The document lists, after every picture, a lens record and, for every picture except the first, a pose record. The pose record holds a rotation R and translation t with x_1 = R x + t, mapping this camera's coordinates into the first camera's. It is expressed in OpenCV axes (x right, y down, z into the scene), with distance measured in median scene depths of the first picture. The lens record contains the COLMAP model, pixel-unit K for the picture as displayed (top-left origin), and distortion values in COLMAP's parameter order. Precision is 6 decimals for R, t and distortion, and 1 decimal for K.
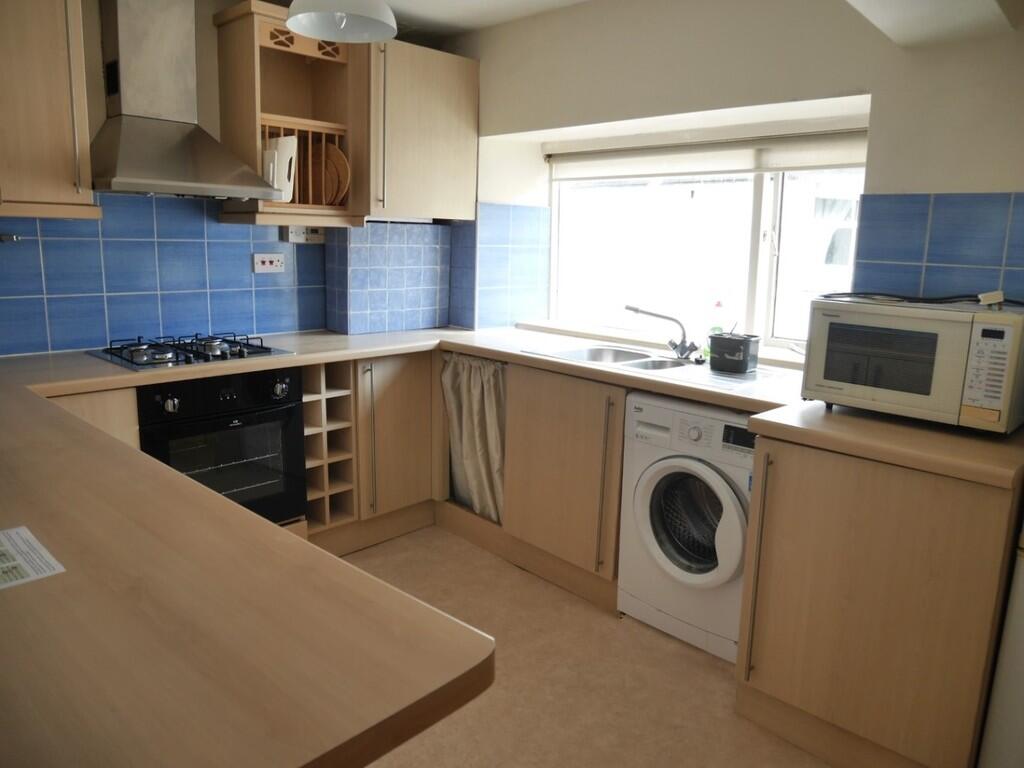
lens RADIAL K [[726.7, 0, 538.4], [0, 726.7, 376.9], [0, 0, 1]] dist [-0.034930, 0.000545]
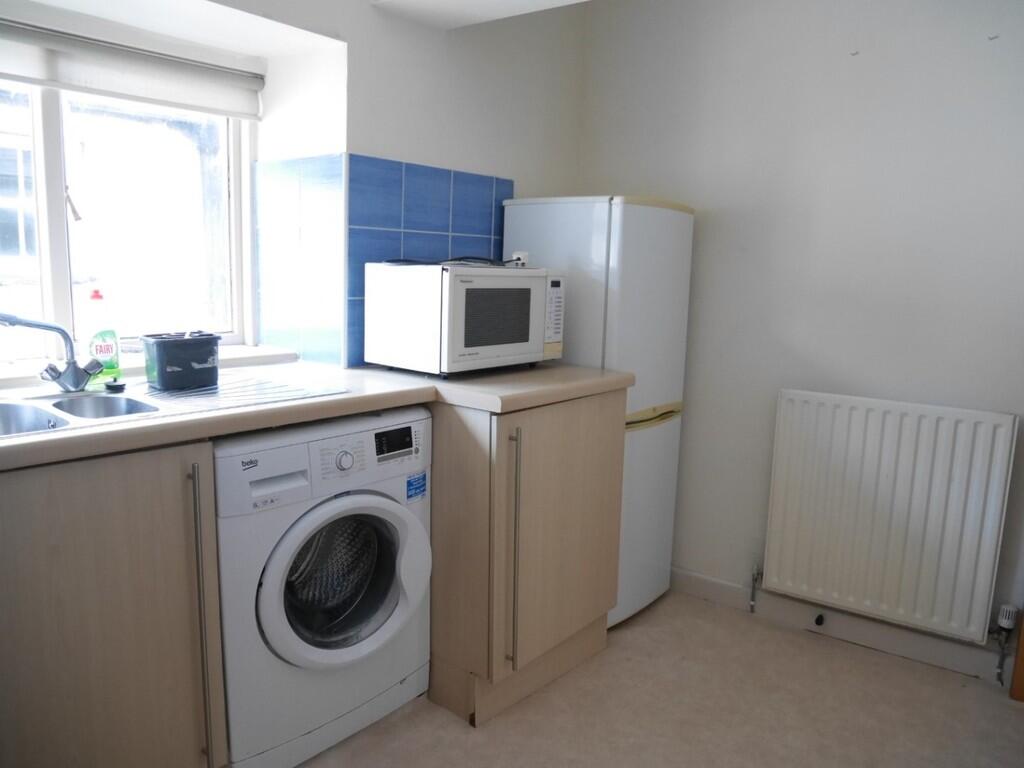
lens RADIAL K [[726.7, 0, 538.4], [0, 726.7, 376.9], [0, 0, 1]] dist [-0.034930, 0.000545]
pose [[-0.086918, -0.181170, 0.979603, -0.517360], [0.154101, 0.969044, 0.192890, -0.118054], [-0.984225, 0.167724, -0.056308, 0.861063]]
